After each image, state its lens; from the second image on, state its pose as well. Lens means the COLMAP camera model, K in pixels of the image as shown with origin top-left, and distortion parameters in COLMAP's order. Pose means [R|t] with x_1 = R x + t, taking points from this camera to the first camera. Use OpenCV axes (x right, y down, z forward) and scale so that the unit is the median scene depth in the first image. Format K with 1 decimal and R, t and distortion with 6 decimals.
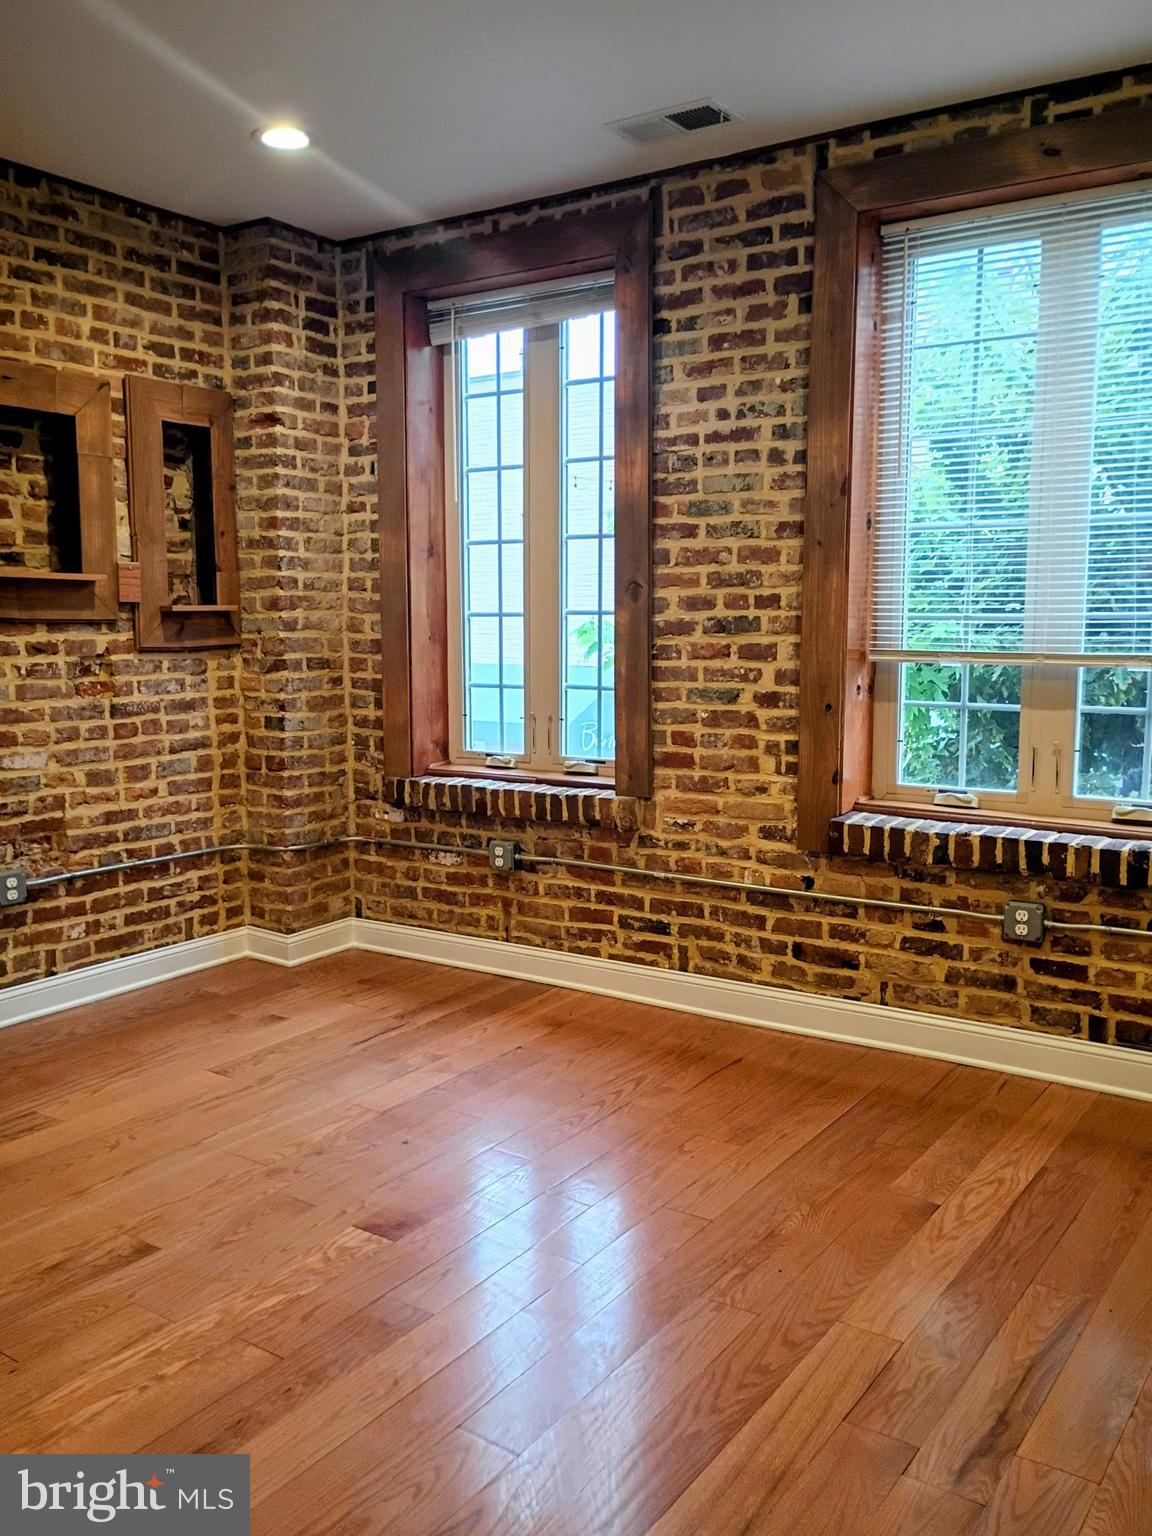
lens RADIAL K [[1284.3, 0, 571.2], [0, 1284.3, 769.7], [0, 0, 1]] dist [0.048583, -0.046955]
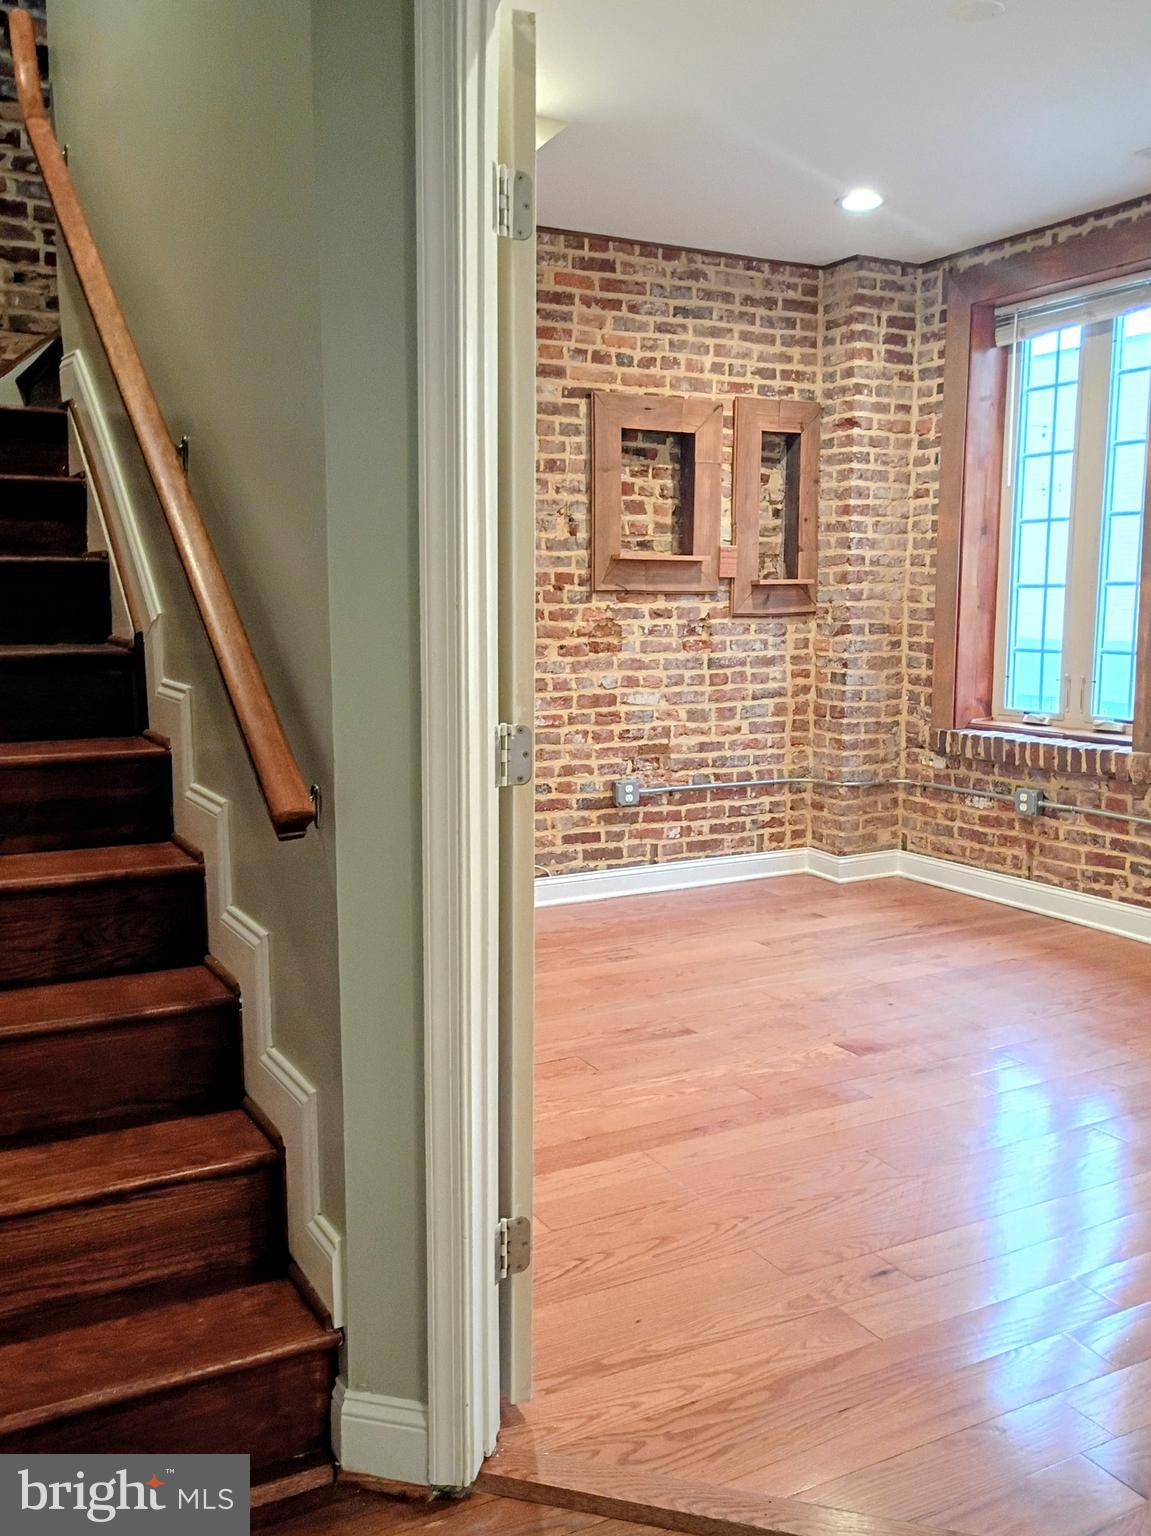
lens RADIAL K [[1284.3, 0, 570.7], [0, 1284.3, 769.7], [0, 0, 1]] dist [0.048583, -0.046955]
pose [[0.884918, 0.064898, -0.461204, 0.108643], [-0.055872, 0.997885, 0.033213, 0.023365], [0.462384, -0.003623, 0.886672, -0.177745]]
